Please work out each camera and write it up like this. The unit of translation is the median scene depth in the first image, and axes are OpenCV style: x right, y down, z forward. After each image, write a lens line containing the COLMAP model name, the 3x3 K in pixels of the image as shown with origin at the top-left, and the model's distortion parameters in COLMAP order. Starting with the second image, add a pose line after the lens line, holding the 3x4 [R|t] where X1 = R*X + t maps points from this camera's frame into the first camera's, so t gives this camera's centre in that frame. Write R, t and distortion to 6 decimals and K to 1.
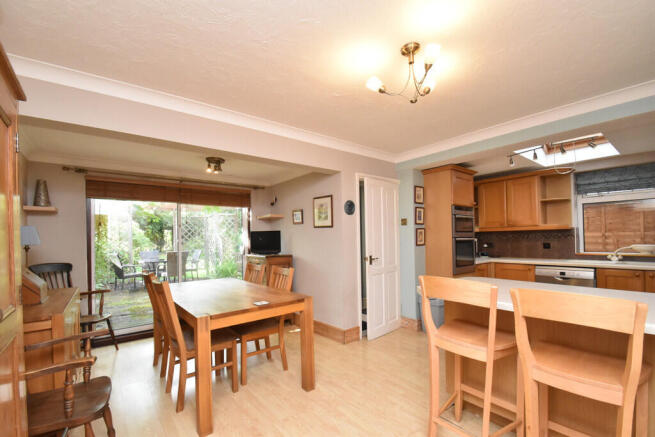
lens RADIAL K [[289.1, 0, 316.0], [0, 289.1, 234.3], [0, 0, 1]] dist [-0.017084, -0.000276]
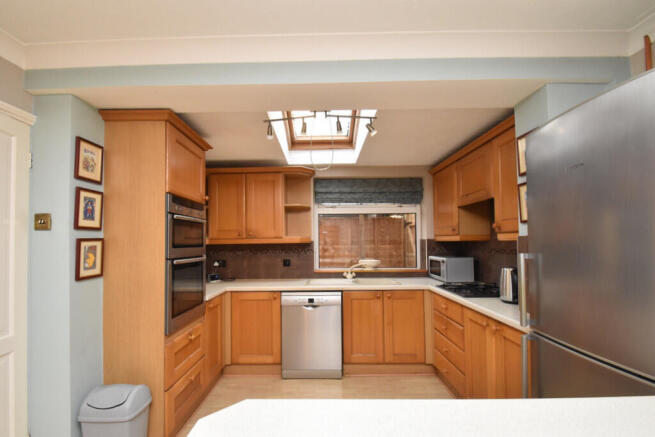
lens RADIAL K [[289.1, 0, 316.0], [0, 289.1, 234.3], [0, 0, 1]] dist [-0.017084, -0.000276]
pose [[0.619776, 0.029810, 0.784213, 0.232758], [-0.007749, 0.999462, -0.031867, -0.016246], [-0.784741, 0.013673, 0.619673, 0.464703]]
